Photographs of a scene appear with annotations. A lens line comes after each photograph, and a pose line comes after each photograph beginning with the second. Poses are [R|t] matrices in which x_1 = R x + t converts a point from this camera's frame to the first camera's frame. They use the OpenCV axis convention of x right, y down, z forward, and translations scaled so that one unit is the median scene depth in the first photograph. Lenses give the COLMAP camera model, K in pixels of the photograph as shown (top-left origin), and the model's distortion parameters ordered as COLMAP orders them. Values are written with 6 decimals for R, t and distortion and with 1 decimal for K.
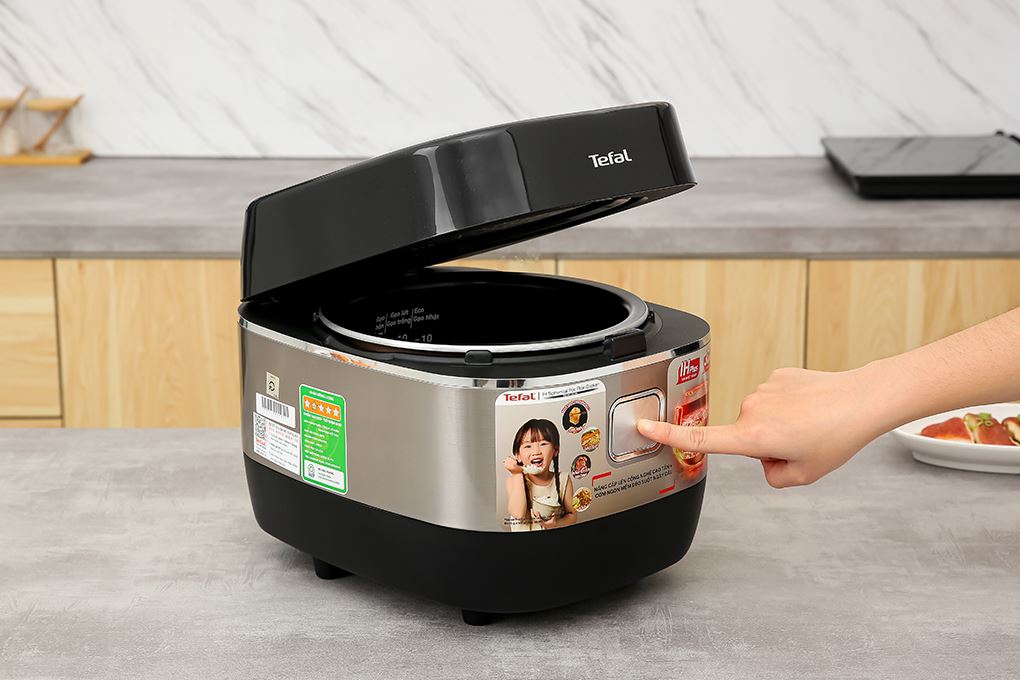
lens RADIAL K [[2079.8, 0, 510.0], [0, 2079.8, 340.0], [0, 0, 1]] dist [0.085010, 0.241867]
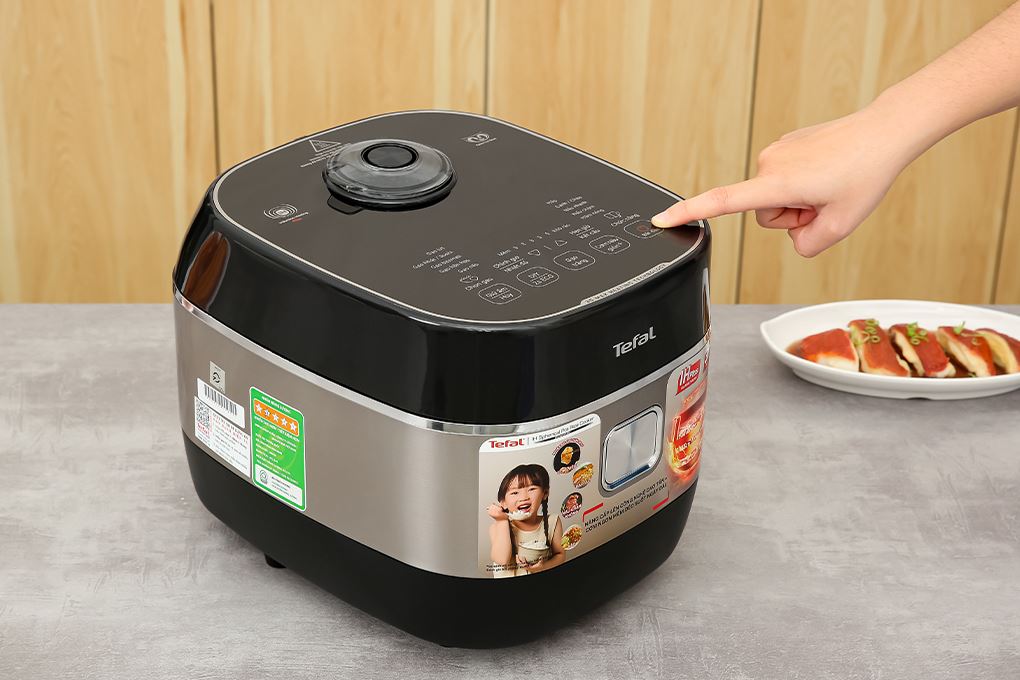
lens RADIAL K [[2137.3, 0, 511.7], [0, 2137.3, 258.3], [0, 0, 1]] dist [0.084081, 0.259503]
pose [[0.998095, 0.001019, 0.061681, -0.045457], [-0.014271, 0.976556, 0.214788, -0.224879], [-0.060016, -0.215259, 0.974711, 0.116924]]
